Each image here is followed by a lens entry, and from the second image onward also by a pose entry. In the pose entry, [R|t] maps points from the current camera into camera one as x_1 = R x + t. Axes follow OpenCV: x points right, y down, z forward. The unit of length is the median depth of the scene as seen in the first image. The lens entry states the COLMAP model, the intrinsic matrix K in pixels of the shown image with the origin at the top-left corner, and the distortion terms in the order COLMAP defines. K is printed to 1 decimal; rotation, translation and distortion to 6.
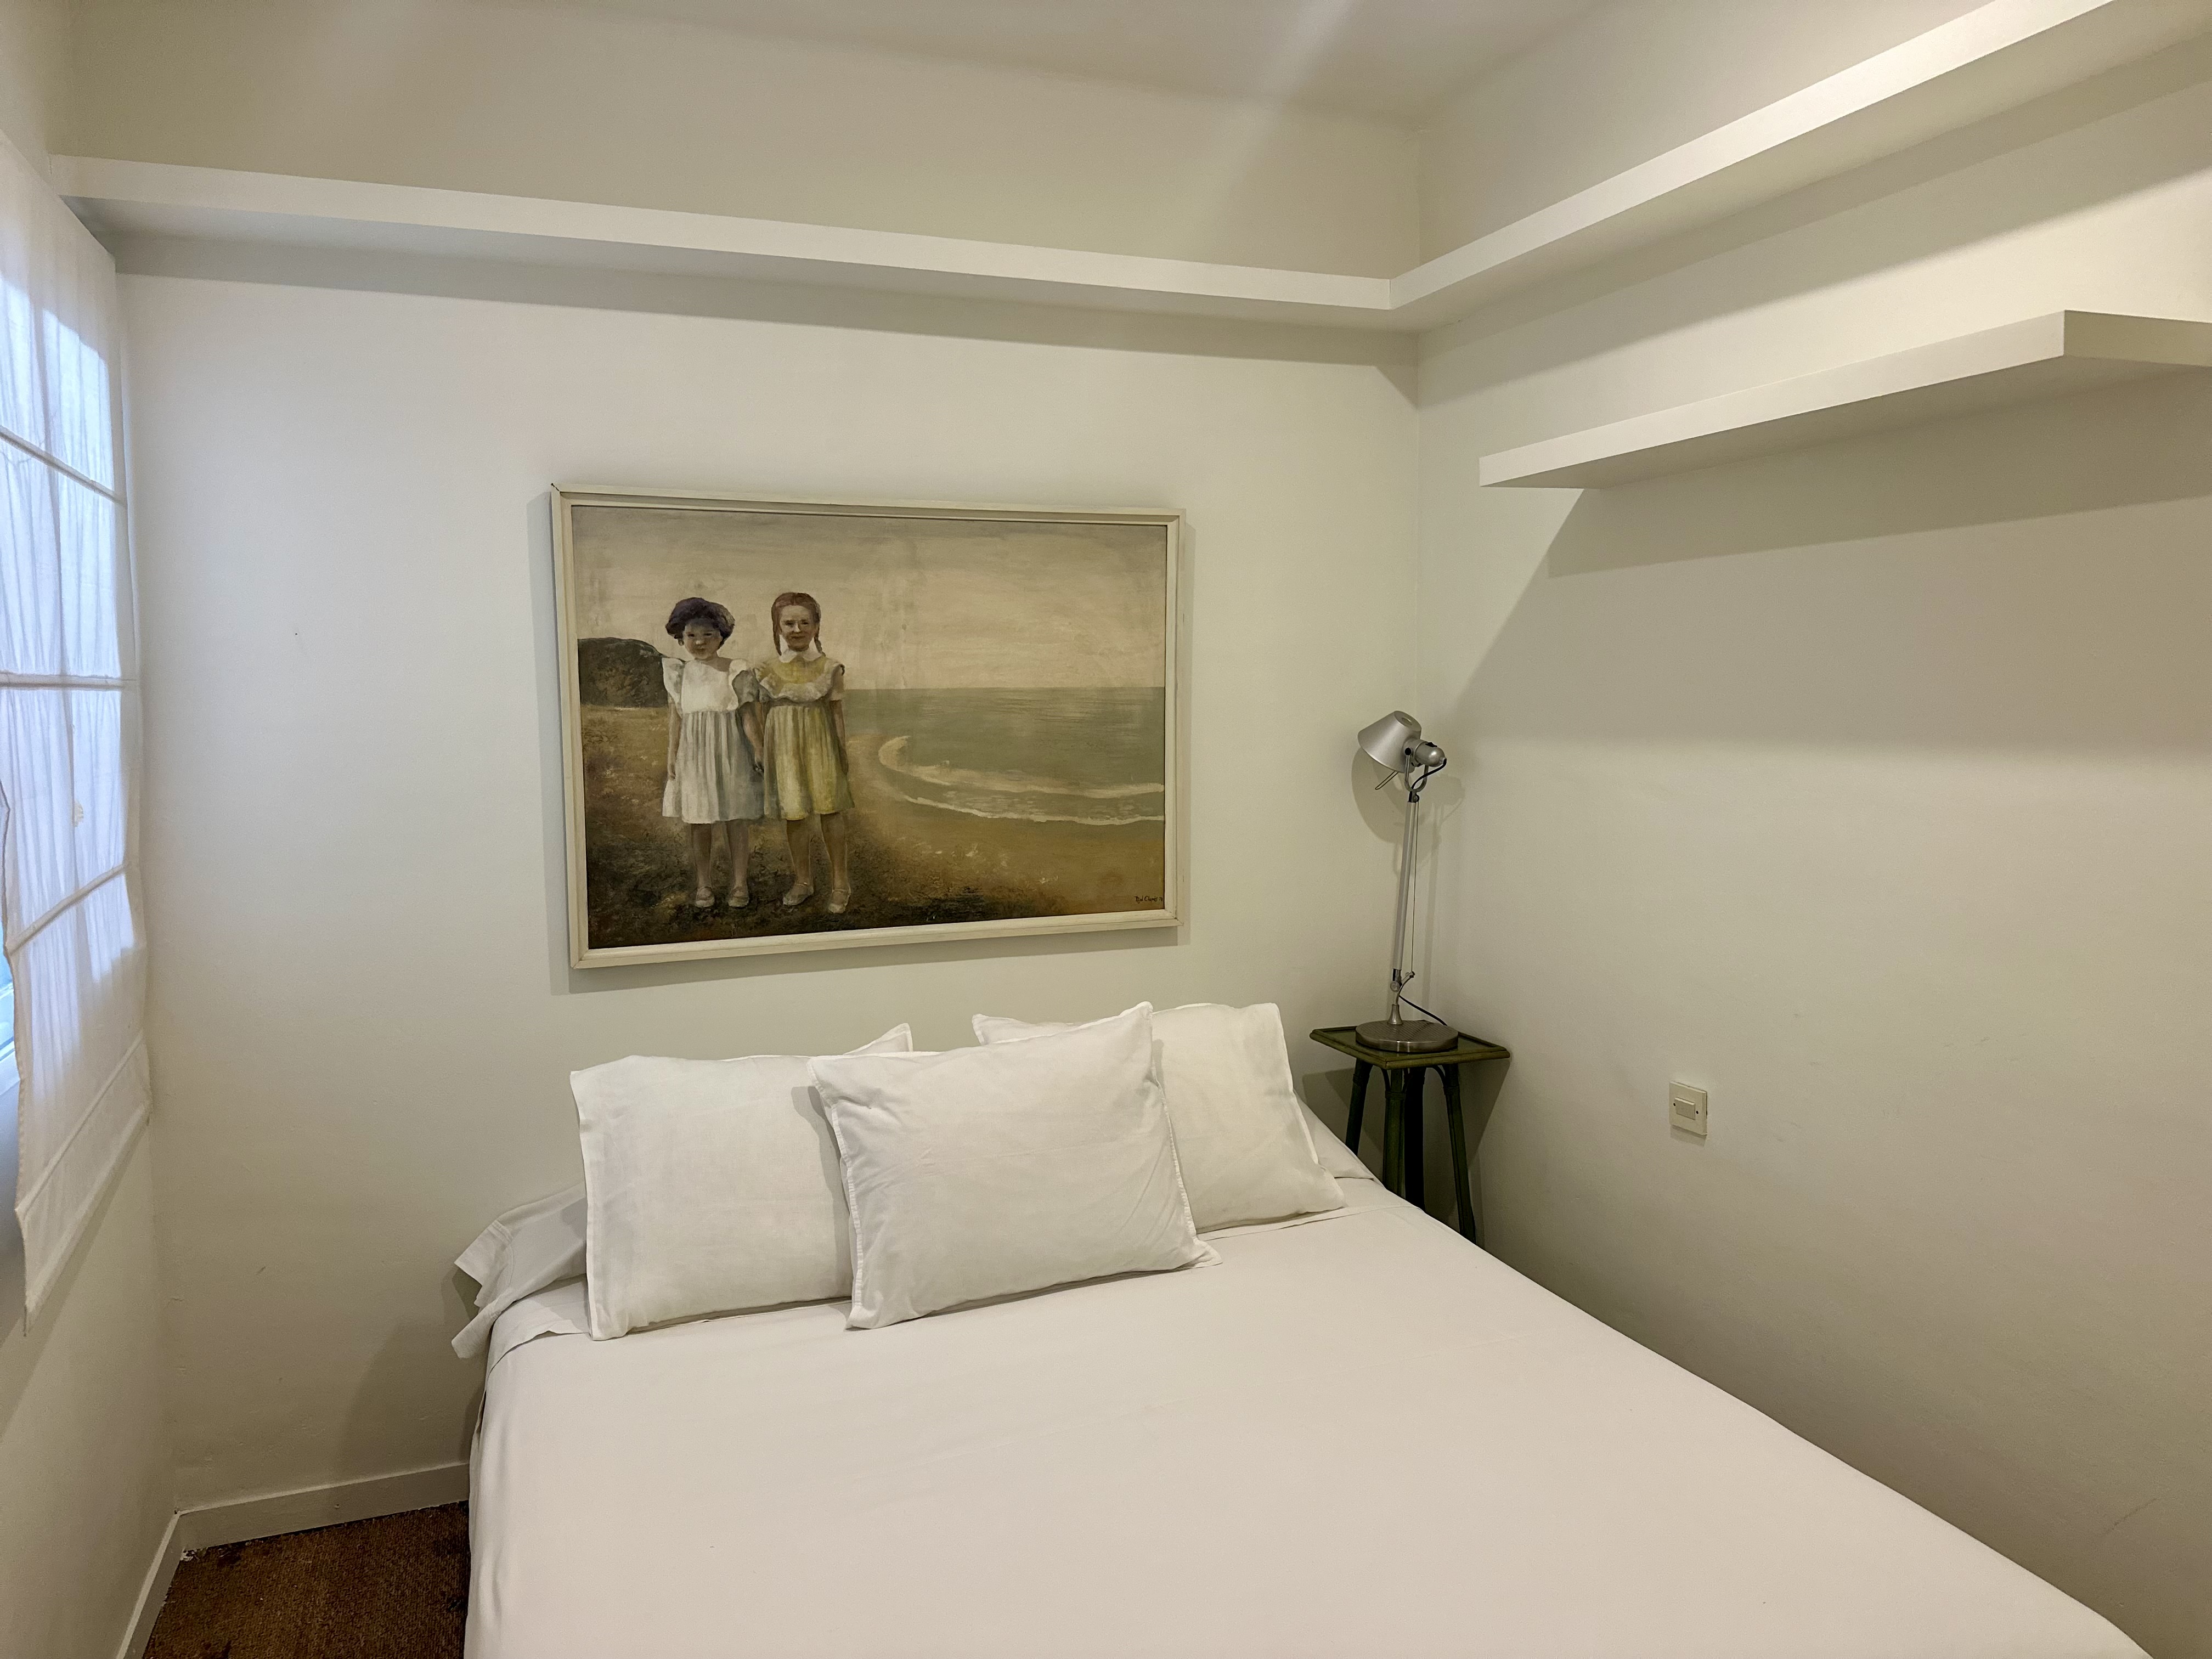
lens RADIAL K [[1523.9, 0, 1094.7], [0, 1523.9, 827.4], [0, 0, 1]] dist [0.041610, -0.079218]
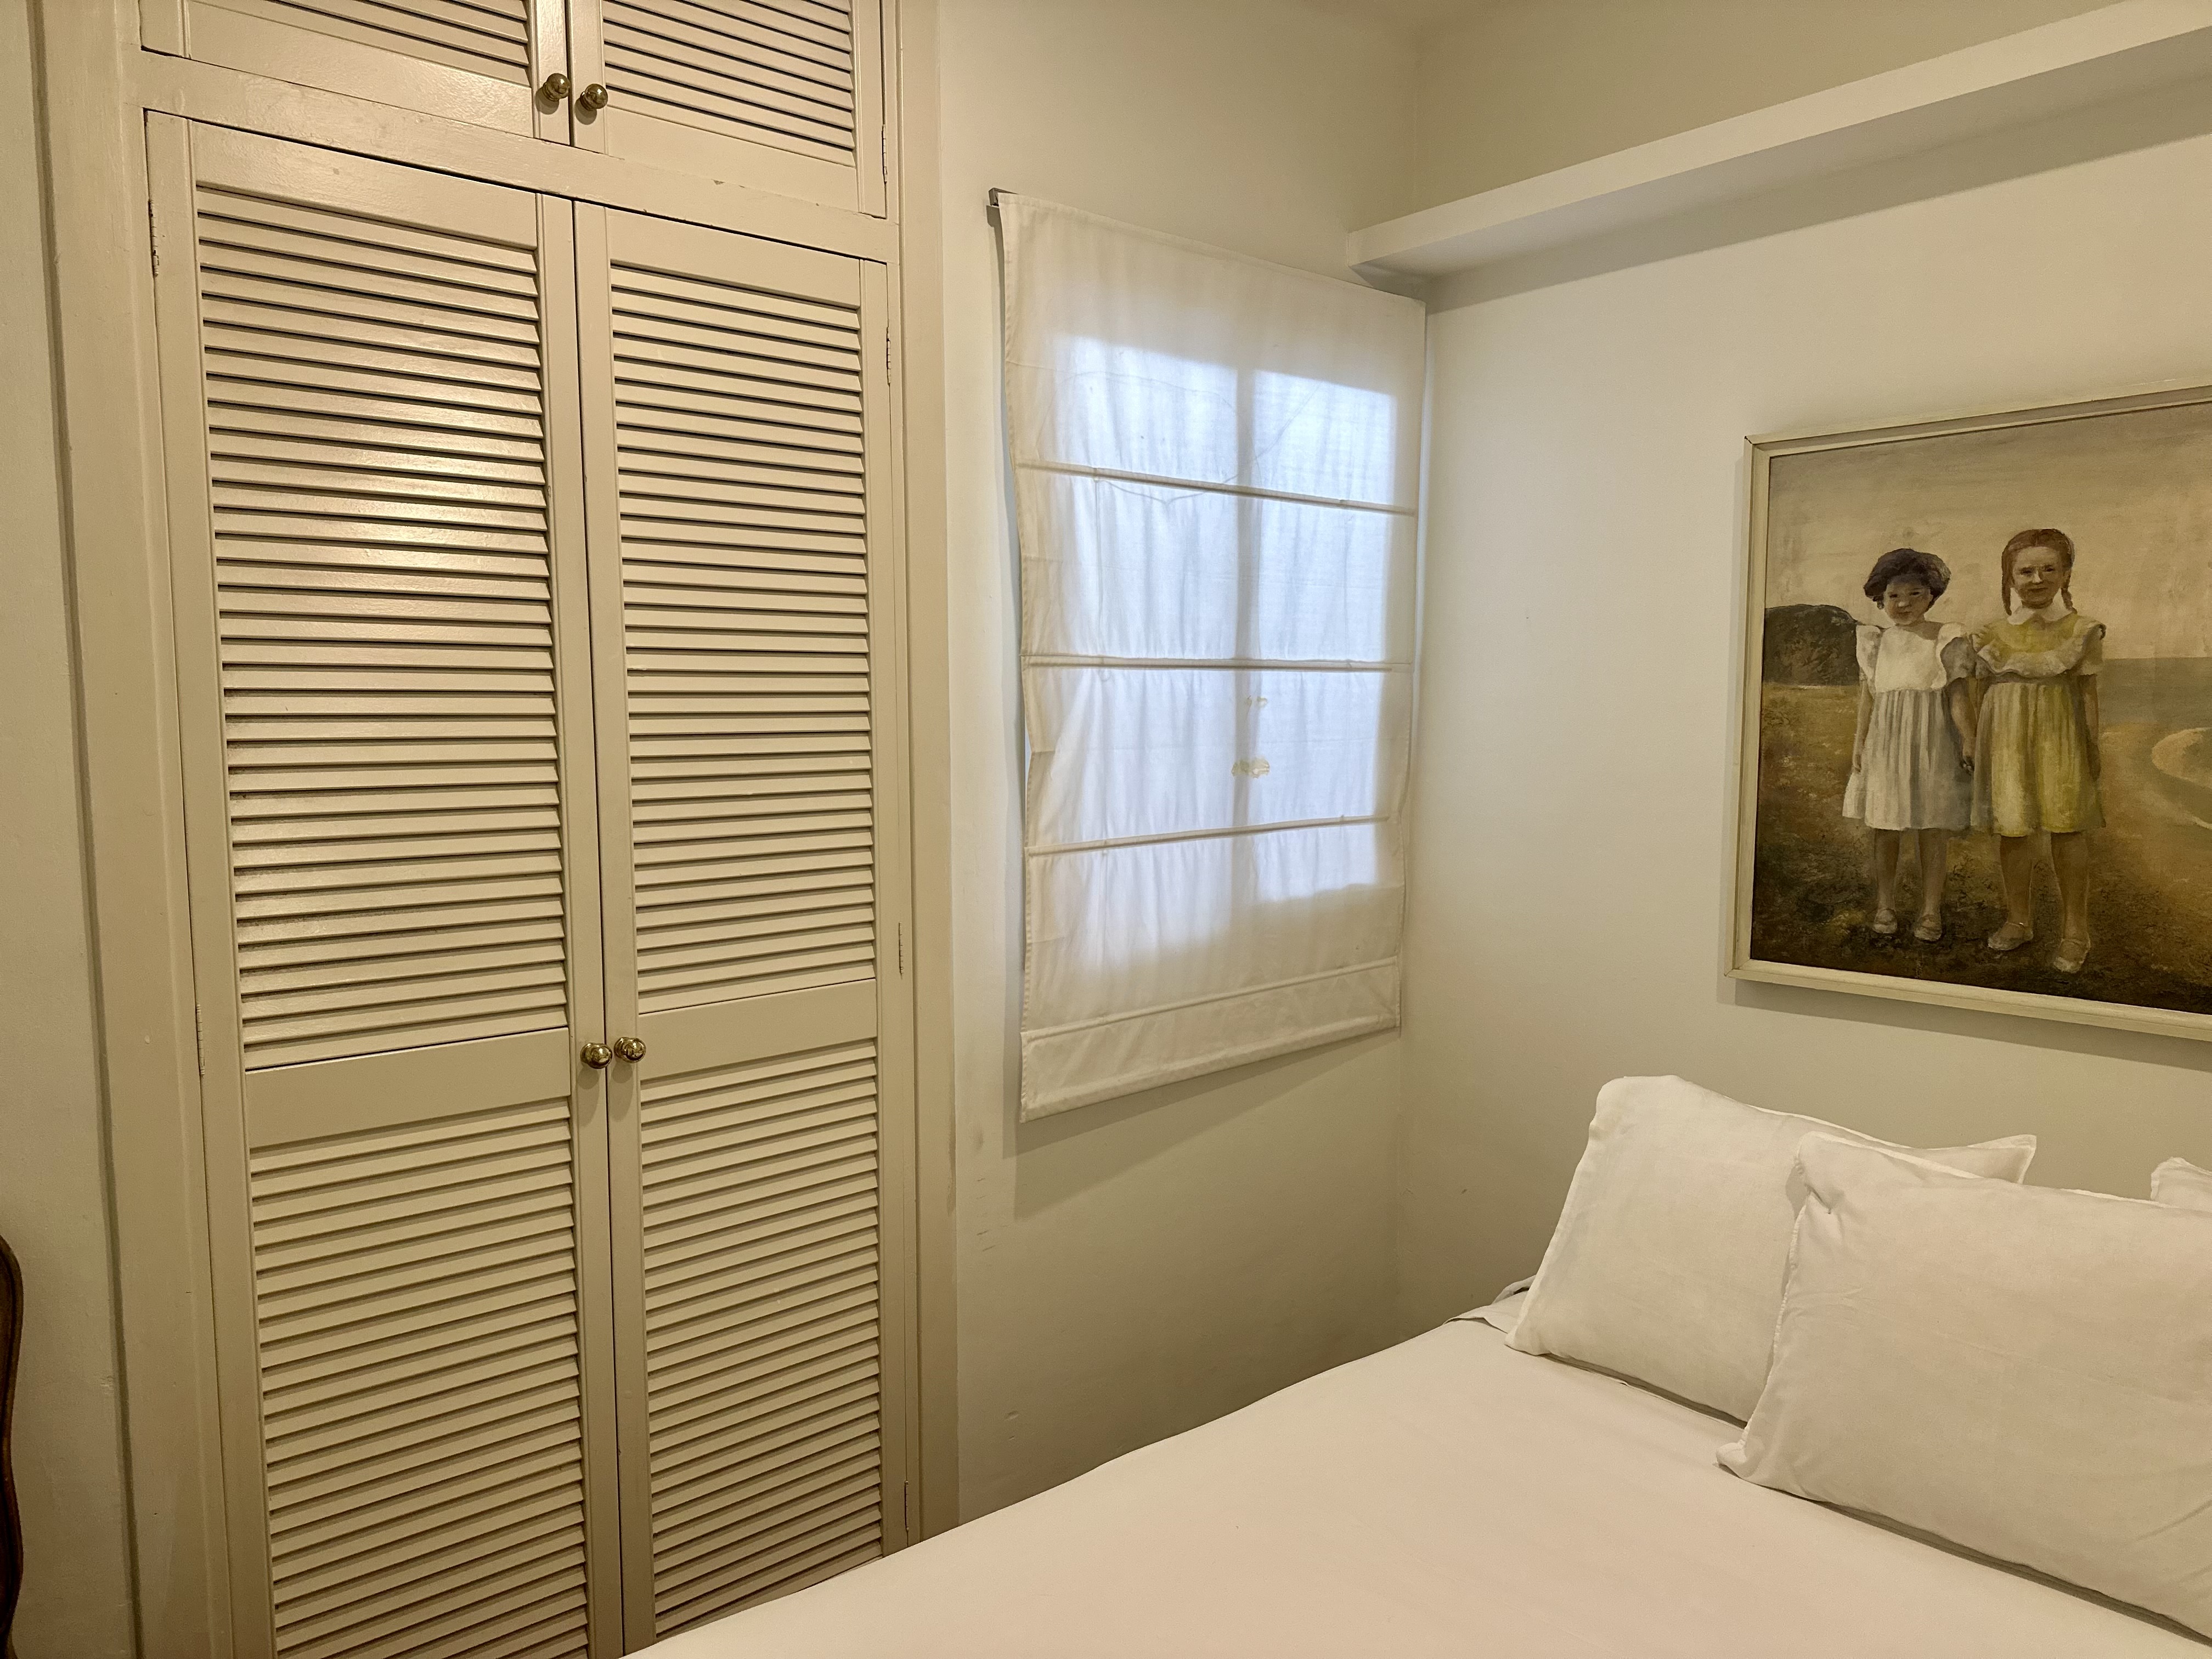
lens RADIAL K [[1523.9, 0, 1096.8], [0, 1523.9, 831.1], [0, 0, 1]] dist [0.041610, -0.079218]
pose [[0.314884, 0.084156, -0.945392, 0.376111], [-0.081204, 0.994798, 0.061507, -0.017561], [0.945650, 0.057402, 0.320080, 0.347496]]
